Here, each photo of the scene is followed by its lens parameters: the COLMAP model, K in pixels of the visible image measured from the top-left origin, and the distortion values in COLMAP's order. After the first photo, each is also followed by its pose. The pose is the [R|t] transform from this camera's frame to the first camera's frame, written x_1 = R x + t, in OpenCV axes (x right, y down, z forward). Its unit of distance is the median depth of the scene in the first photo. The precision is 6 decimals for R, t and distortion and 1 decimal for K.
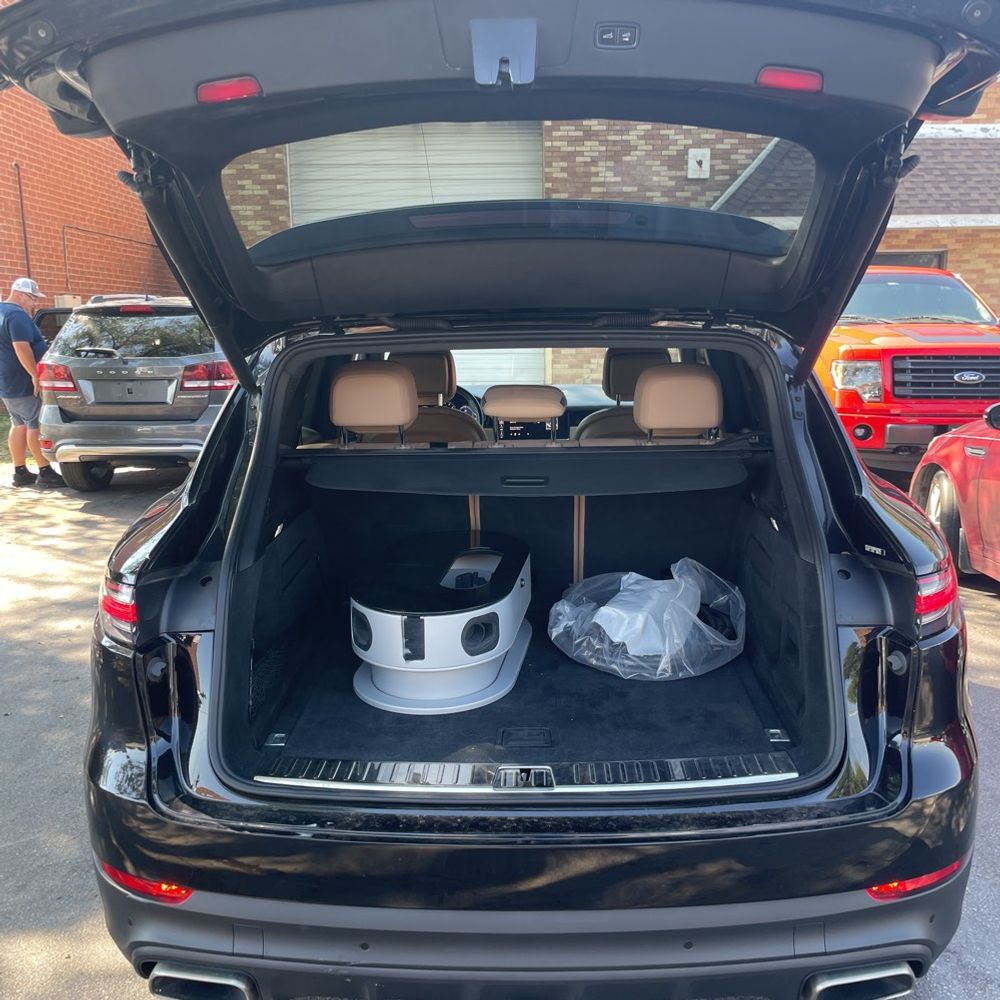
lens RADIAL K [[1107.5, 0, 504.9], [0, 1107.5, 544.5], [0, 0, 1]] dist [0.055177, -0.094149]
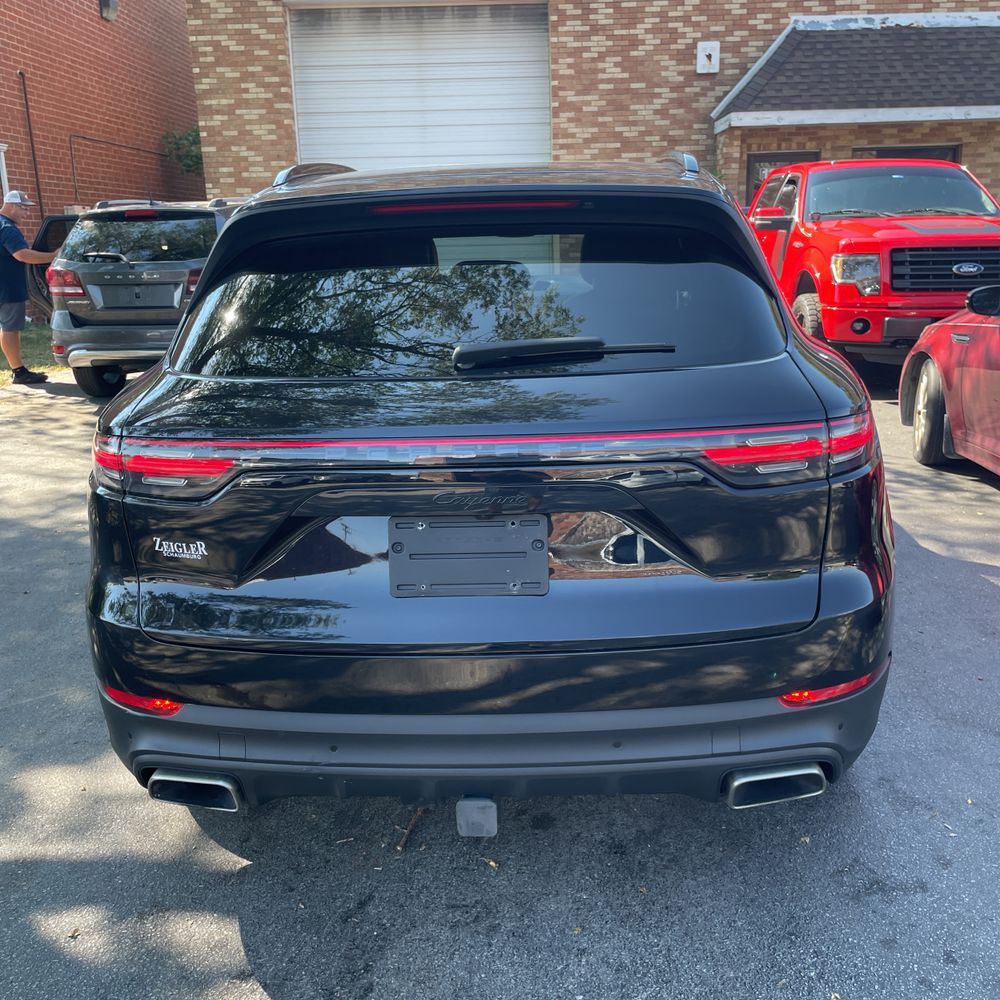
lens RADIAL K [[1107.5, 0, 504.9], [0, 1107.5, 544.5], [0, 0, 1]] dist [0.055177, -0.094149]
pose [[0.999738, -0.010199, -0.020512, 0.011054], [0.011716, 0.997095, 0.075262, 0.010289], [0.019685, -0.075482, 0.996953, -0.016645]]
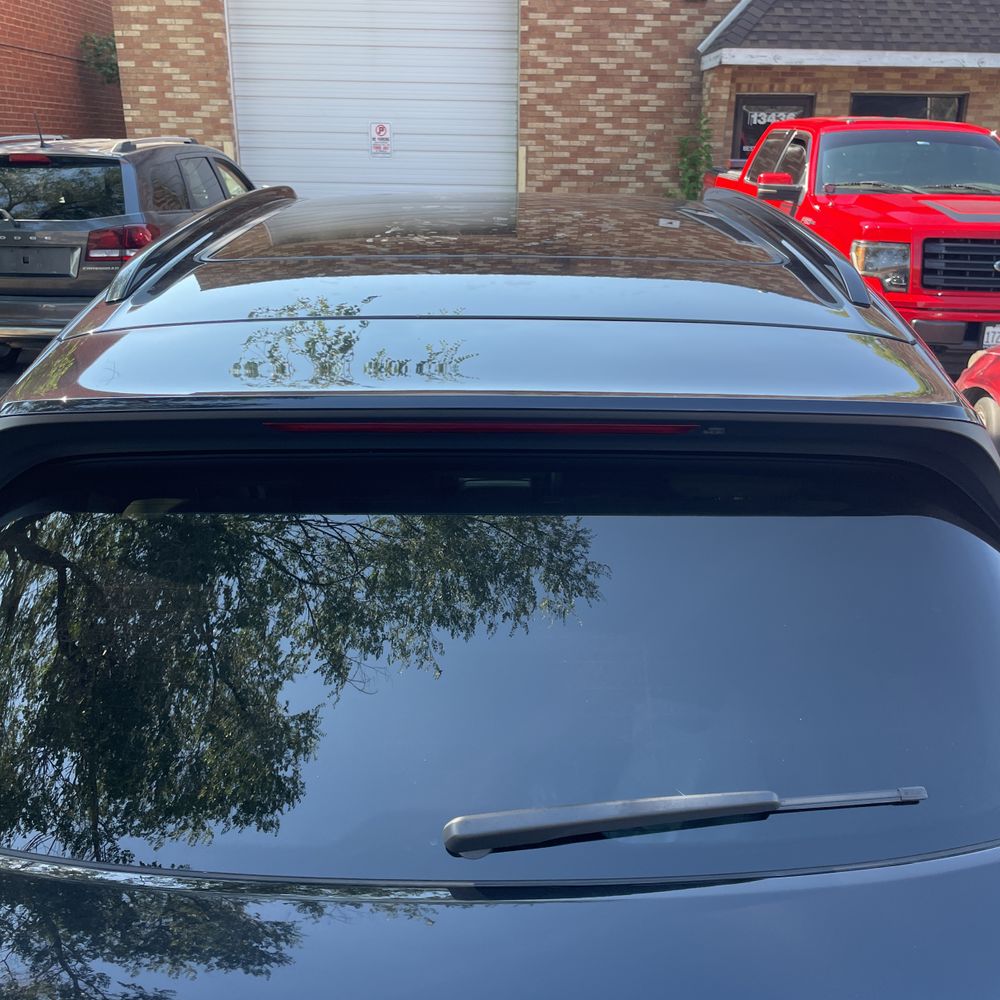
lens RADIAL K [[1094.1, 0, 503.7], [0, 1094.1, 561.6], [0, 0, 1]] dist [0.059854, -0.100675]
pose [[0.999480, 0.011384, 0.030163, 0.001550], [-0.016225, 0.986083, 0.165461, -0.036215], [-0.027860, -0.165864, 0.985755, 0.081655]]
